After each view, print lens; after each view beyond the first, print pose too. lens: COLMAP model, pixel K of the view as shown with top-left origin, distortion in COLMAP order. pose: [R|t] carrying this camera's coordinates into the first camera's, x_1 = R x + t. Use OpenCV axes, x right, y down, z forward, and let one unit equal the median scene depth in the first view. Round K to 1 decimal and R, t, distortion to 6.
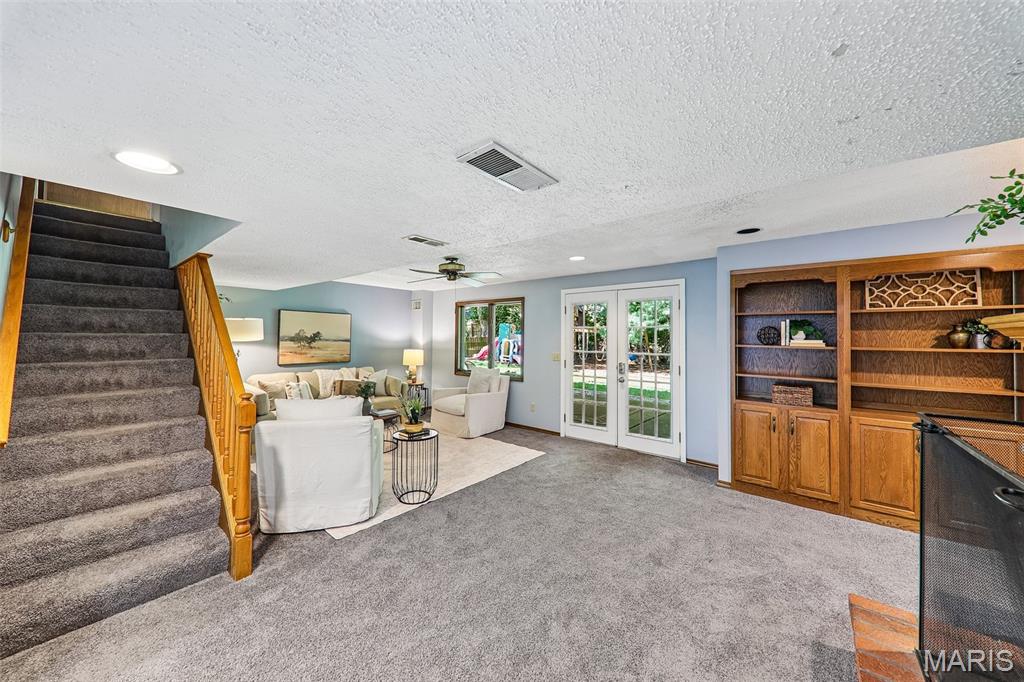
lens RADIAL K [[359.5, 0, 504.5], [0, 359.5, 334.4], [0, 0, 1]] dist [0.007393, -0.005409]
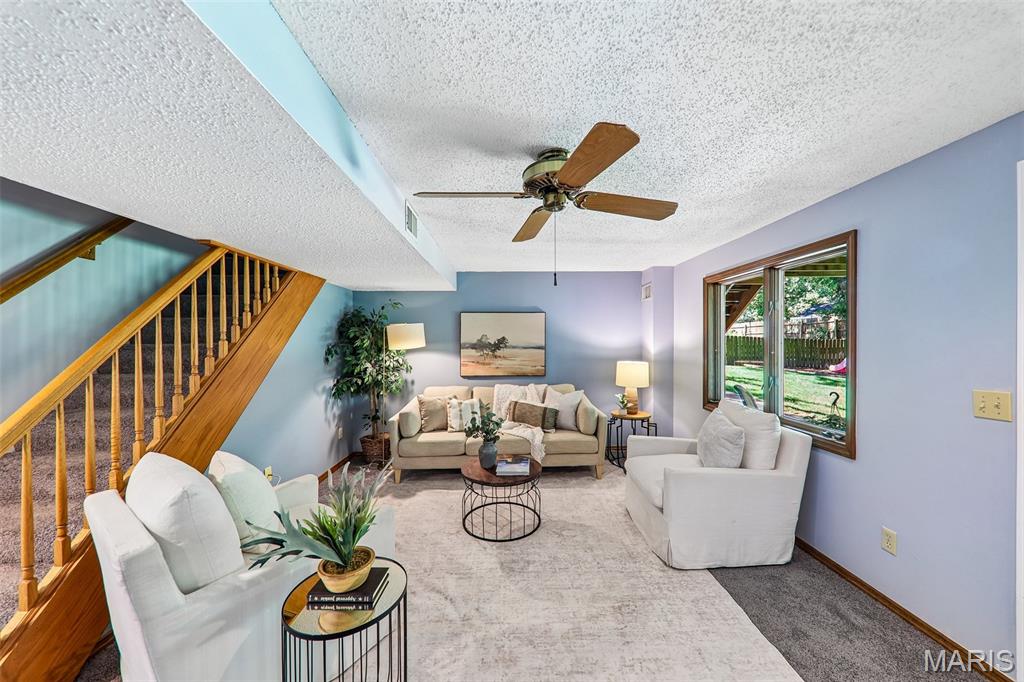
lens RADIAL K [[359.5, 0, 514.7], [0, 359.5, 342.0], [0, 0, 1]] dist [0.007393, -0.005409]
pose [[0.668366, -0.012635, -0.743725, 0.128260], [0.018243, 0.999833, -0.000591, 0.006423], [0.743608, -0.013172, 0.668486, 0.661855]]
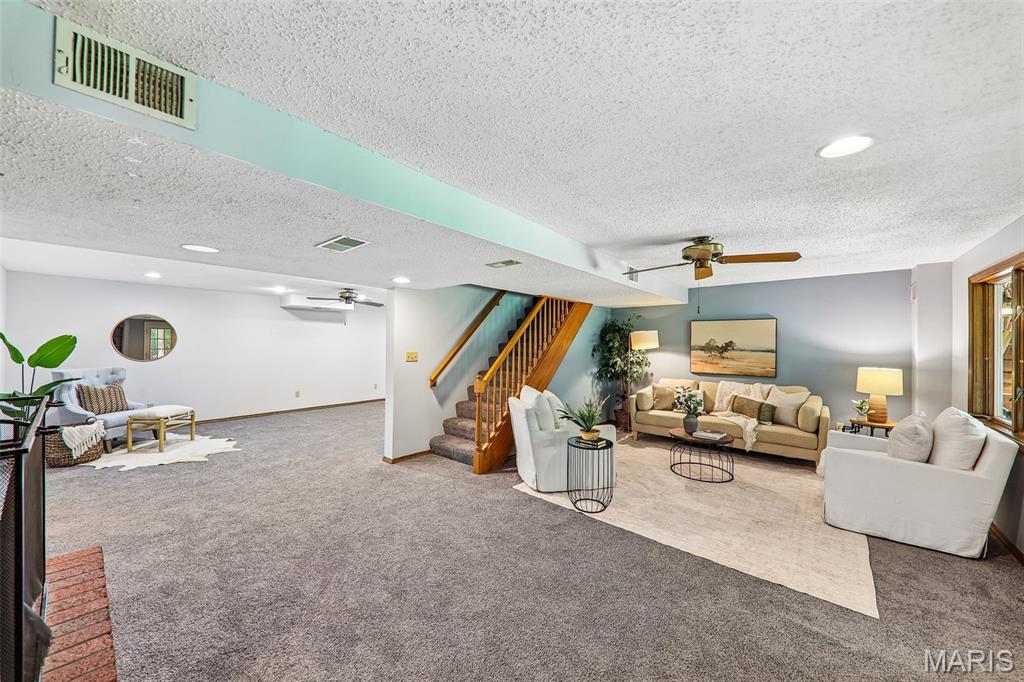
lens RADIAL K [[359.5, 0, 511.5], [0, 359.5, 340.1], [0, 0, 1]] dist [0.007393, -0.005409]
pose [[0.001430, -0.018542, -0.999827, 0.564368], [-0.001248, 0.999827, -0.018544, 0.011186], [0.999998, 0.001275, 0.001406, 0.590156]]
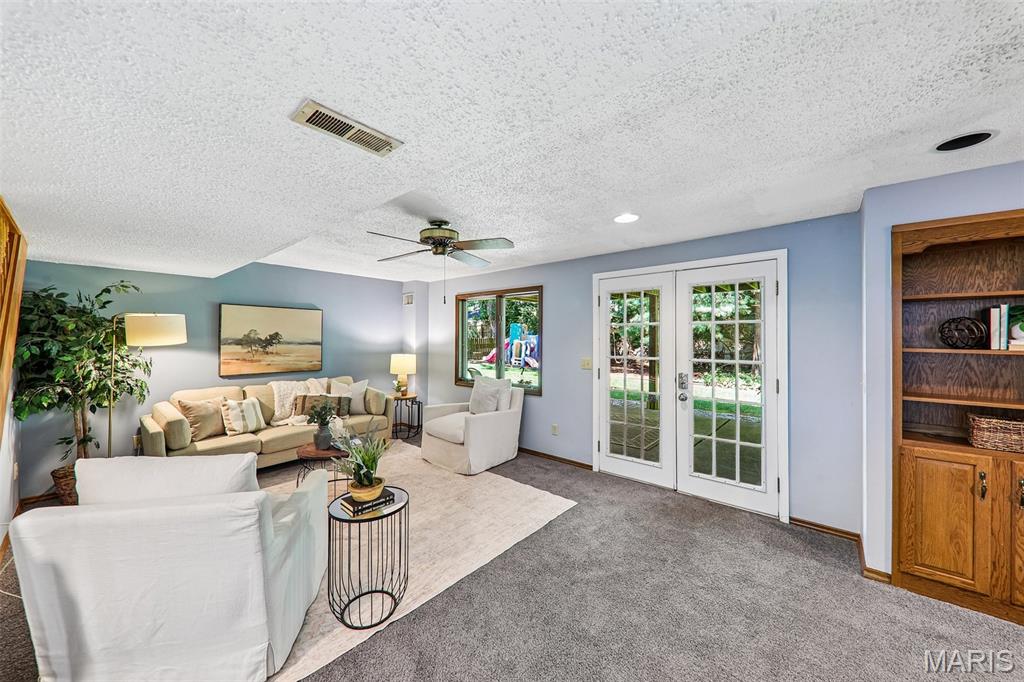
lens RADIAL K [[359.5, 0, 512.4], [0, 359.5, 339.3], [0, 0, 1]] dist [0.007393, -0.005409]
pose [[0.999948, -0.005756, -0.008447, -0.004132], [0.005844, 0.999930, 0.010321, 0.002791], [0.008387, -0.010370, 0.999911, 0.312213]]
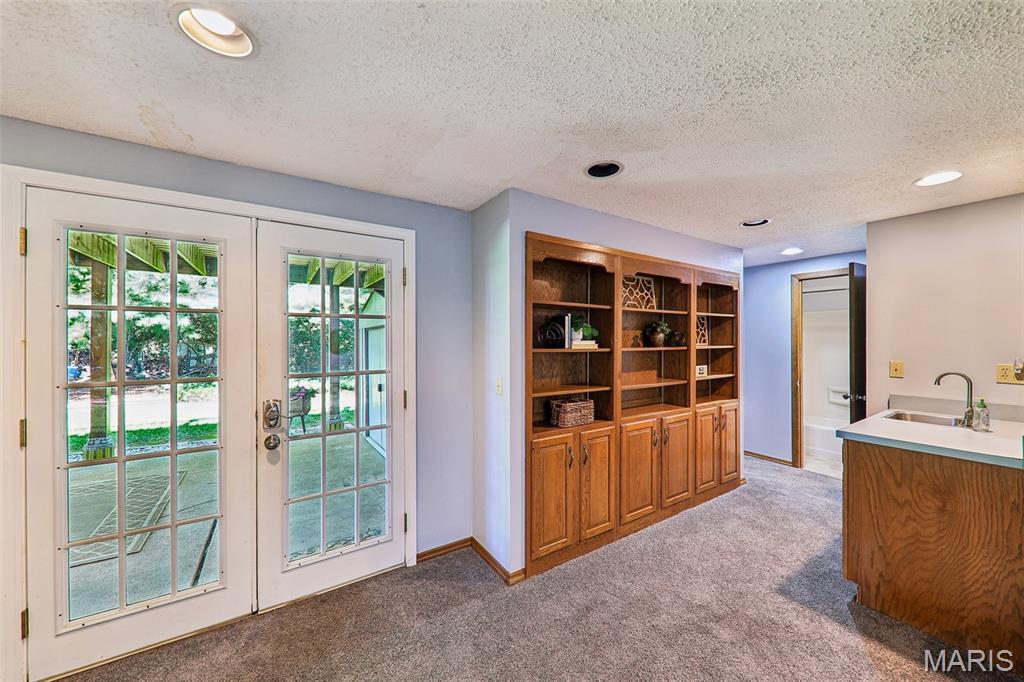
lens RADIAL K [[359.5, 0, 508.2], [0, 359.5, 337.3], [0, 0, 1]] dist [0.007393, -0.005409]
pose [[0.289556, -0.002165, 0.957159, 0.013869], [-0.006444, 0.999970, 0.004211, 0.004261], [-0.957140, -0.007388, 0.289533, 0.674934]]
